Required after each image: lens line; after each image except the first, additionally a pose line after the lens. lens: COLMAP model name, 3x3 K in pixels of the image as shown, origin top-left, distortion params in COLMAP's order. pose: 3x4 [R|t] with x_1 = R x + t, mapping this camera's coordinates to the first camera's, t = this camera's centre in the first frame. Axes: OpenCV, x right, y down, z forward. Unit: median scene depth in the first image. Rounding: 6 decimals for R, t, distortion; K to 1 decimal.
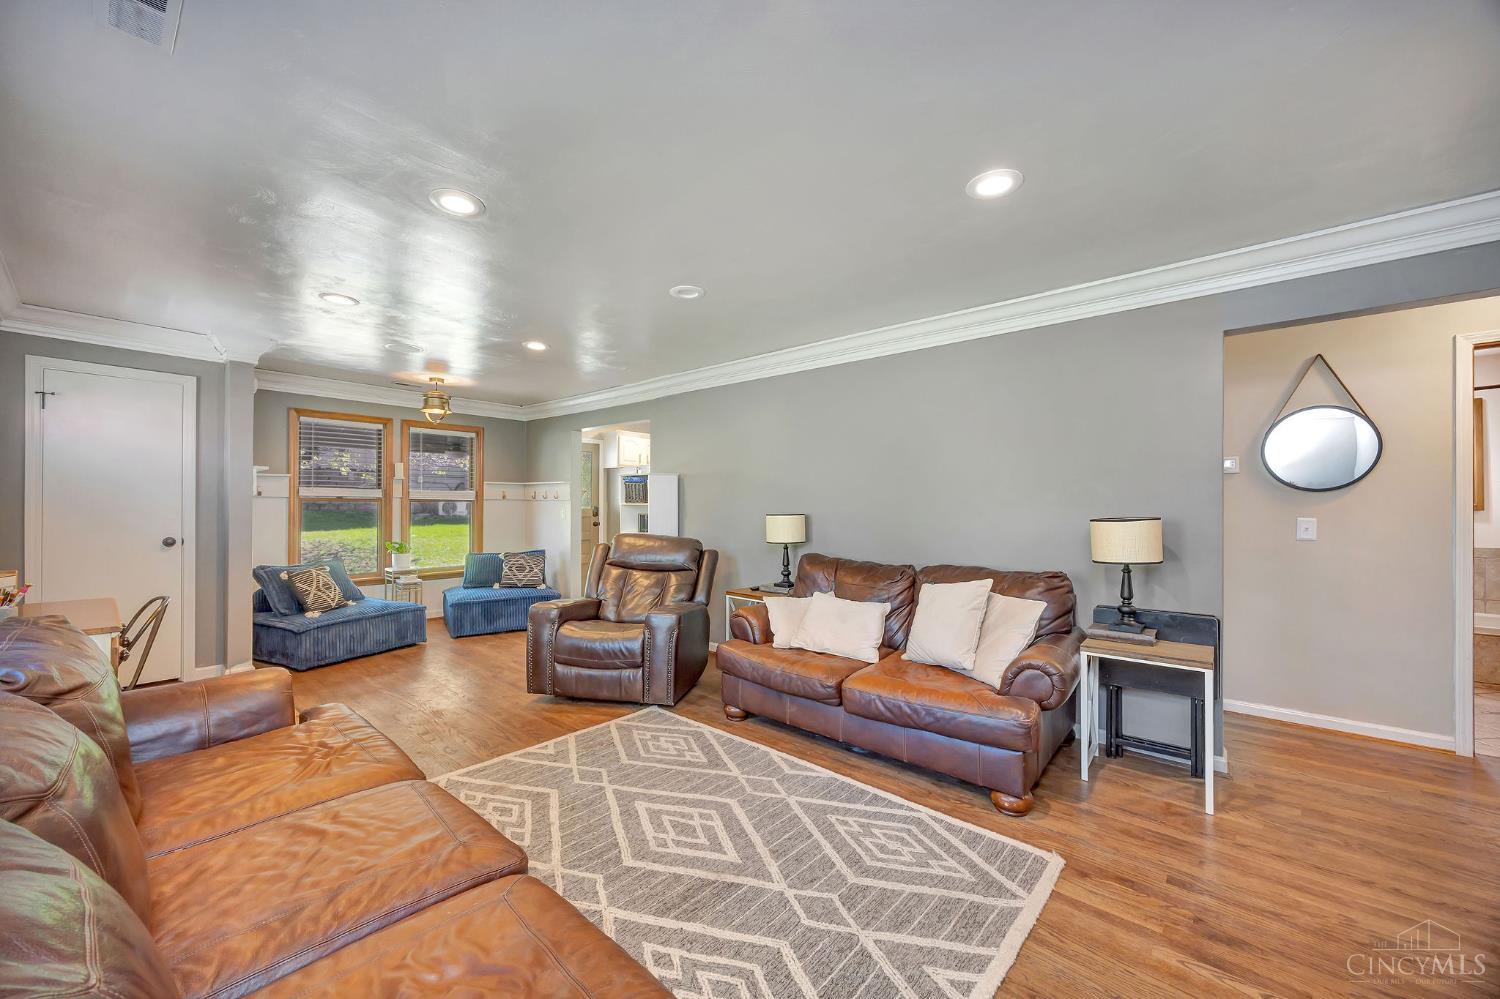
lens RADIAL K [[574.2, 0, 751.9], [0, 574.2, 508.9], [0, 0, 1]] dist [-0.002623, -0.000352]
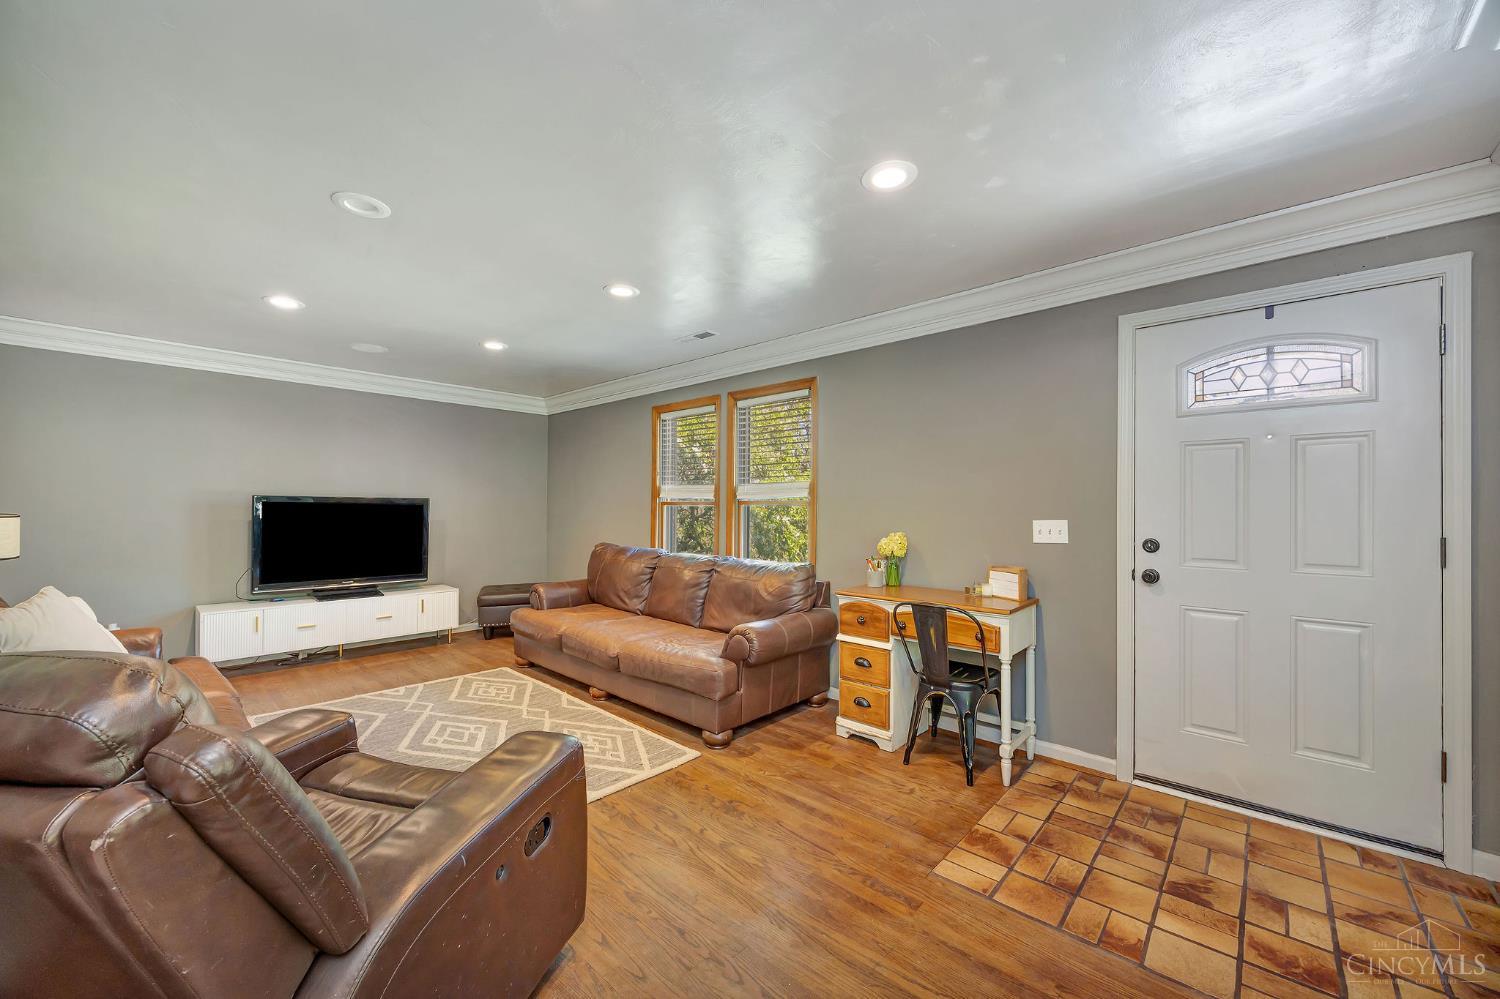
lens RADIAL K [[574.2, 0, 751.9], [0, 574.2, 508.9], [0, 0, 1]] dist [-0.002623, -0.000352]
pose [[-0.999538, -0.015141, 0.026357, -0.819566], [-0.015058, 0.999881, 0.003349, -0.015710], [-0.026404, 0.002950, -0.999647, 2.239068]]
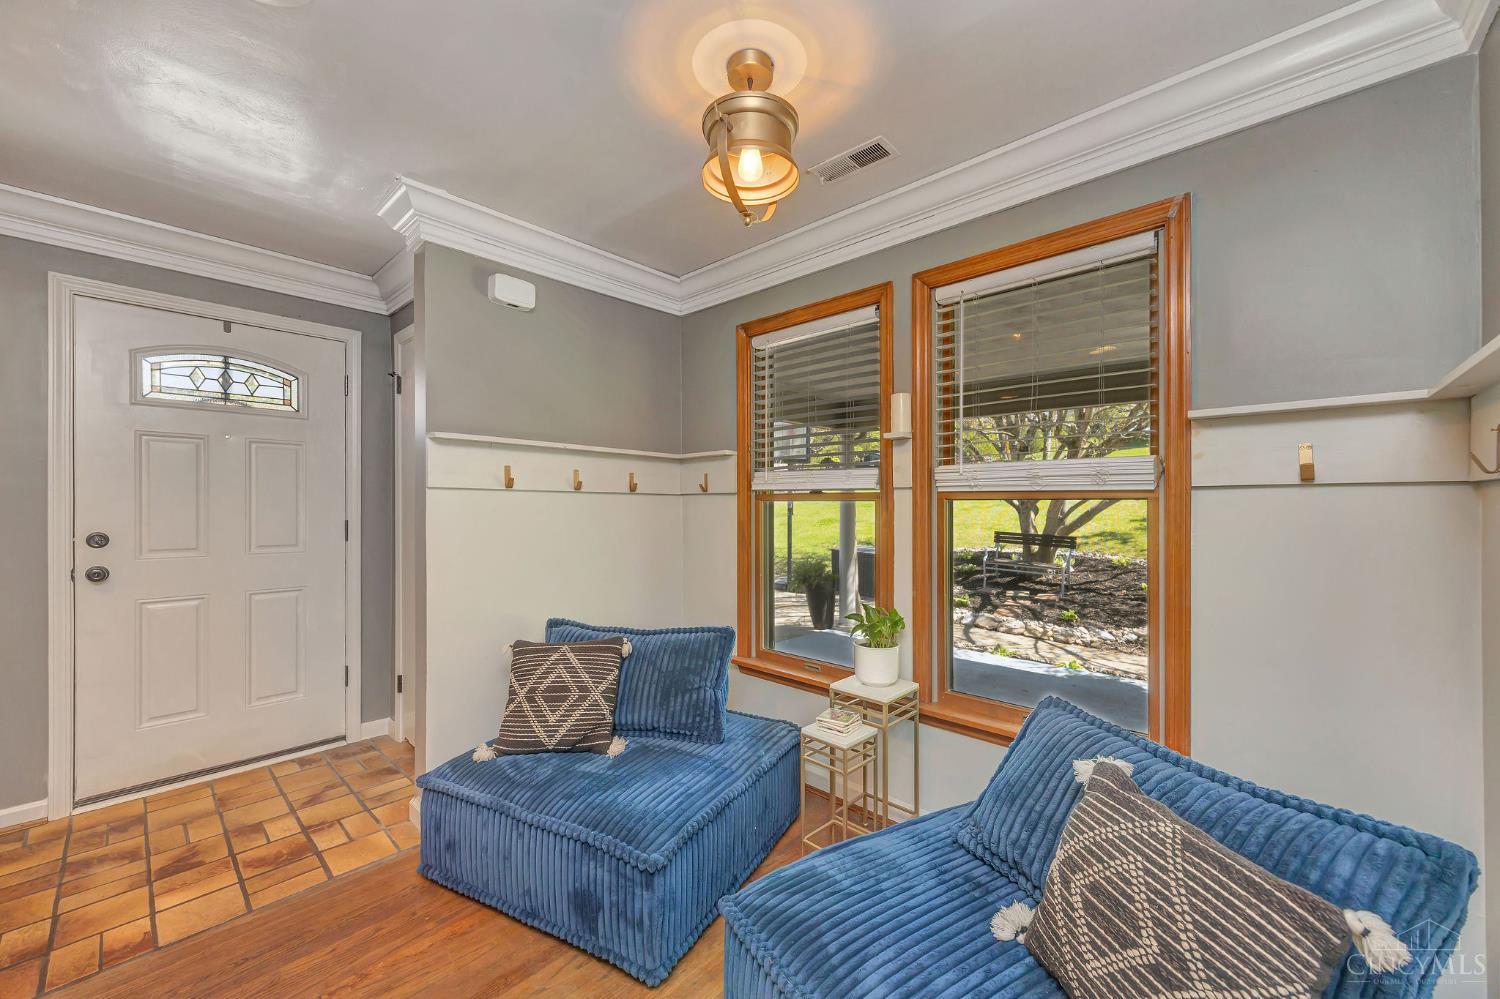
lens RADIAL K [[574.2, 0, 751.9], [0, 574.2, 508.9], [0, 0, 1]] dist [-0.002623, -0.000352]
pose [[-0.026619, -0.002751, -0.999642, -0.603090], [-0.005529, 0.999981, -0.002604, -0.011710], [0.999630, 0.005458, -0.026634, 2.281978]]
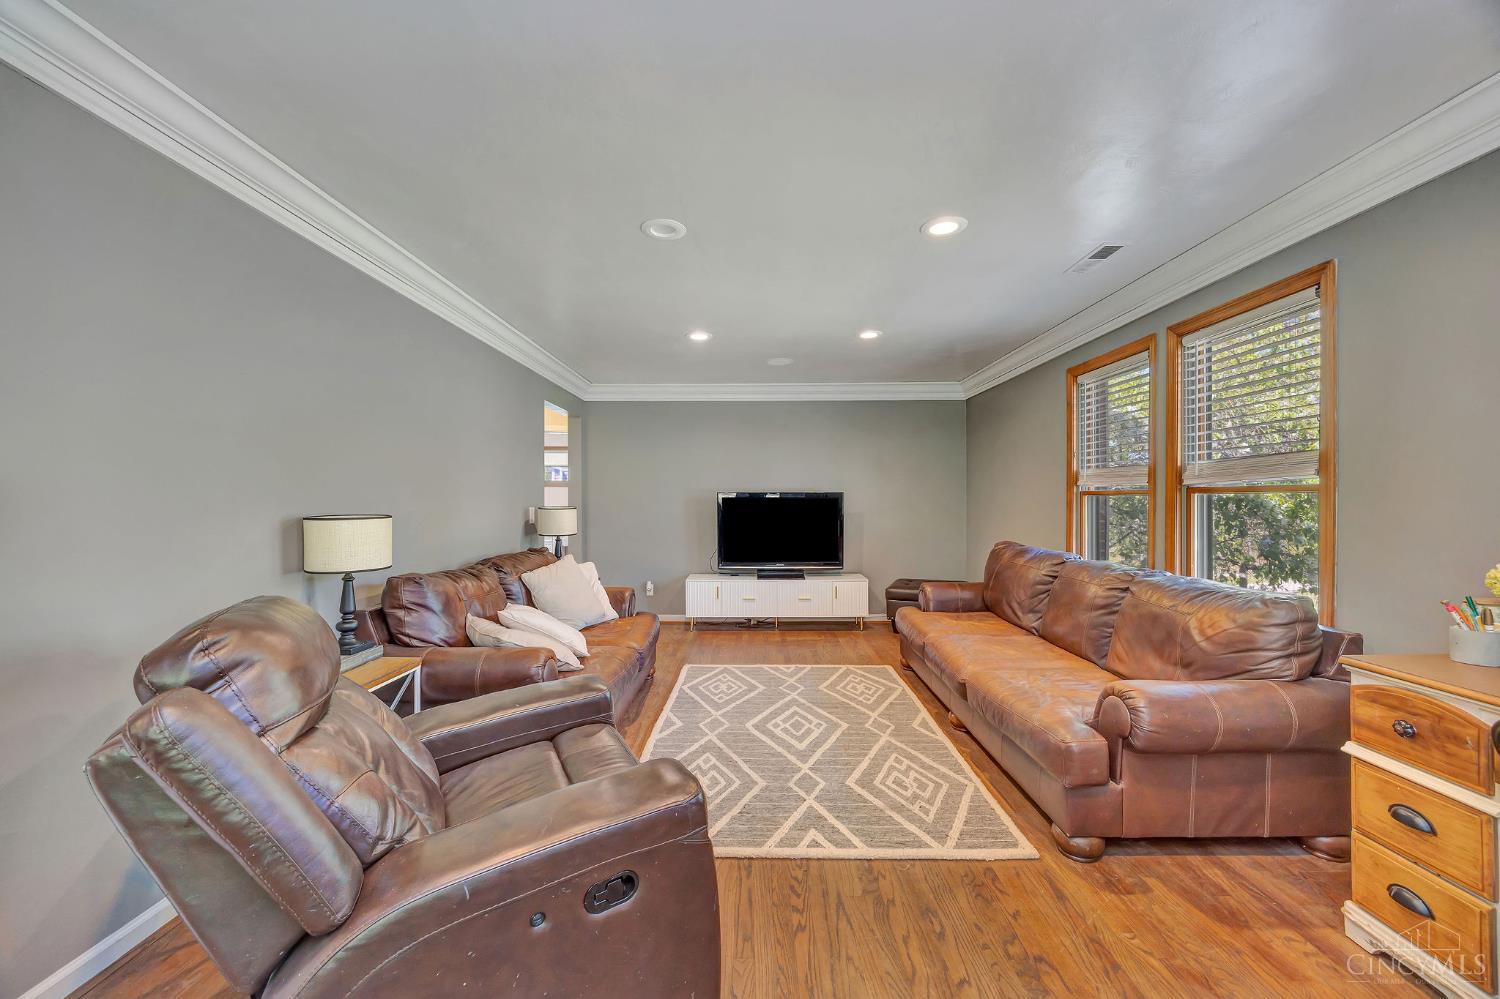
lens RADIAL K [[565.5, 0, 750.8], [0, 565.5, 501.7], [0, 0, 1]] dist [-0.000773, 0.000195]
pose [[-0.652535, -0.009664, 0.757697, -1.036207], [-0.001184, 0.999930, 0.011733, -0.017421], [-0.757758, 0.006759, -0.652501, 1.875417]]
